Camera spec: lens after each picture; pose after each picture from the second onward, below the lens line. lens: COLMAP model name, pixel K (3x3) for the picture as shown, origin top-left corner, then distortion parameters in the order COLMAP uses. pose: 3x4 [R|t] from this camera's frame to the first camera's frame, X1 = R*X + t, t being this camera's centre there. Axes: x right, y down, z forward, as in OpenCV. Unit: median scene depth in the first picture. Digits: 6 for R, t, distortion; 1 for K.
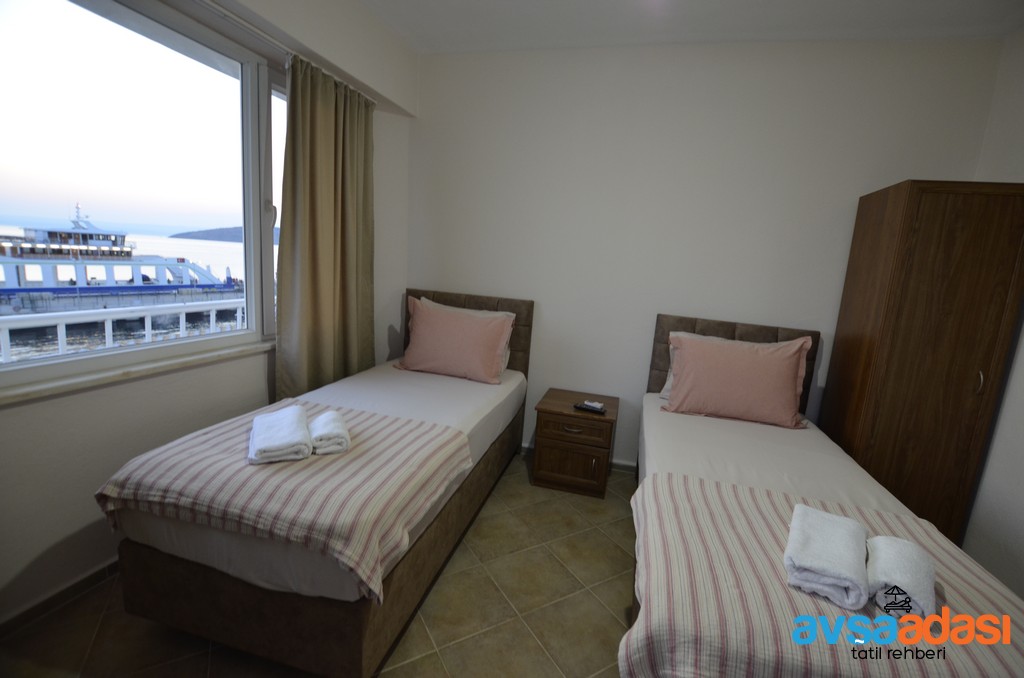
lens RADIAL K [[451.3, 0, 521.5], [0, 451.3, 341.0], [0, 0, 1]] dist [-0.029447, 0.005427]
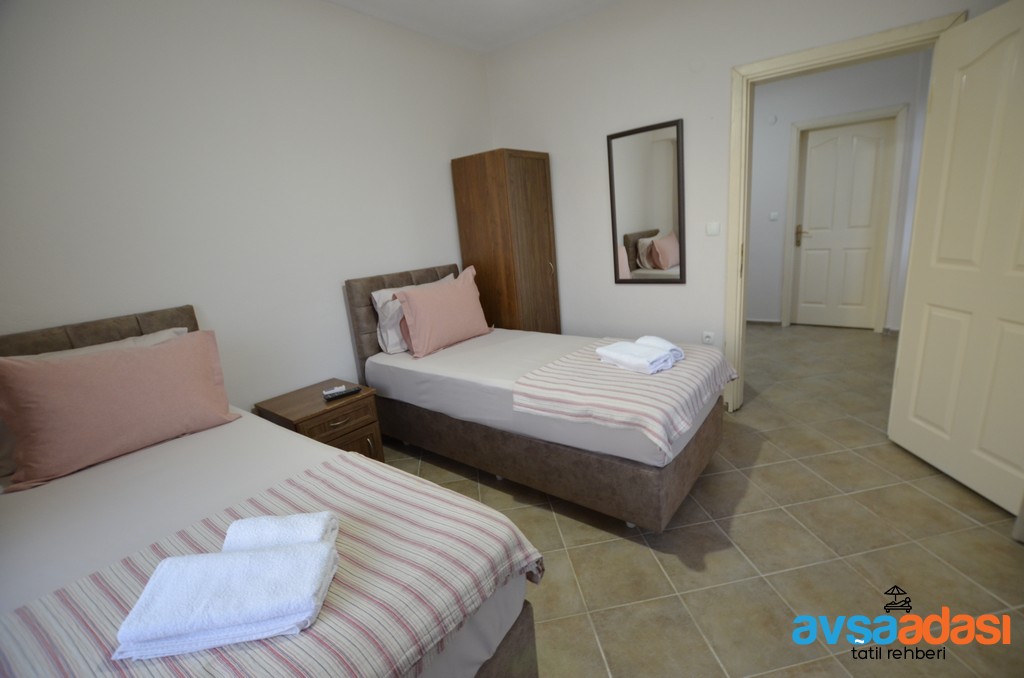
lens RADIAL K [[451.3, 0, 527.9], [0, 451.3, 352.9], [0, 0, 1]] dist [-0.029447, 0.005427]
pose [[0.369821, -0.350862, 0.860307, -0.533350], [0.269852, 0.926601, 0.261897, -0.075075], [-0.889051, 0.135300, 0.437357, 0.279069]]
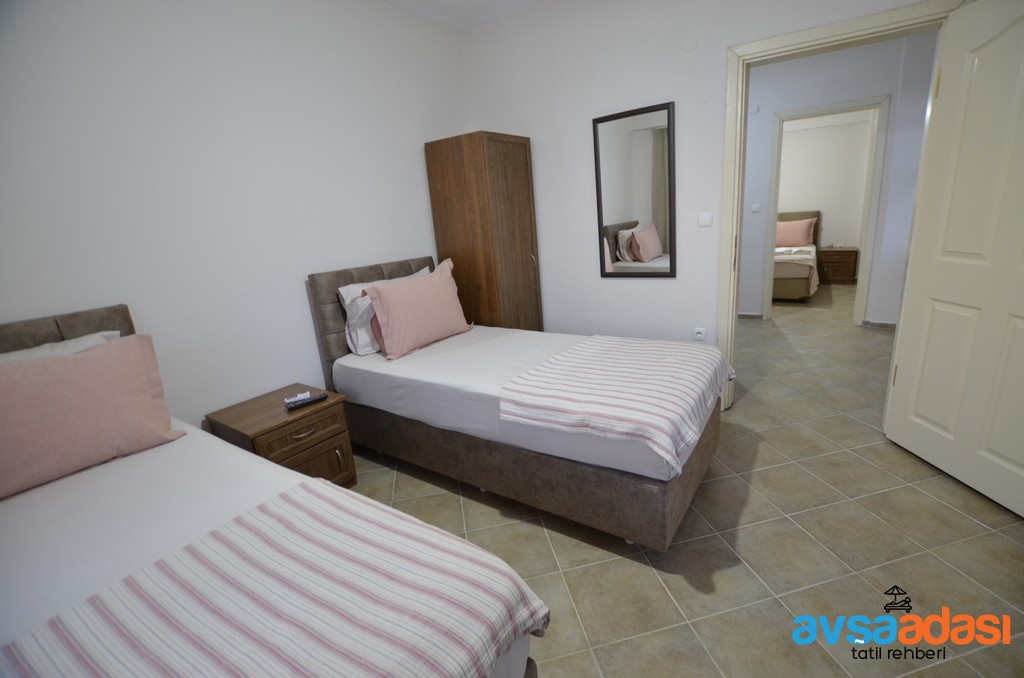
lens RADIAL K [[451.3, 0, 528.5], [0, 451.3, 350.8], [0, 0, 1]] dist [-0.029447, 0.005427]
pose [[0.313857, -0.365378, 0.876352, -0.461348], [0.263789, 0.920209, 0.289190, -0.075657], [-0.912091, 0.140408, 0.385197, 0.336523]]
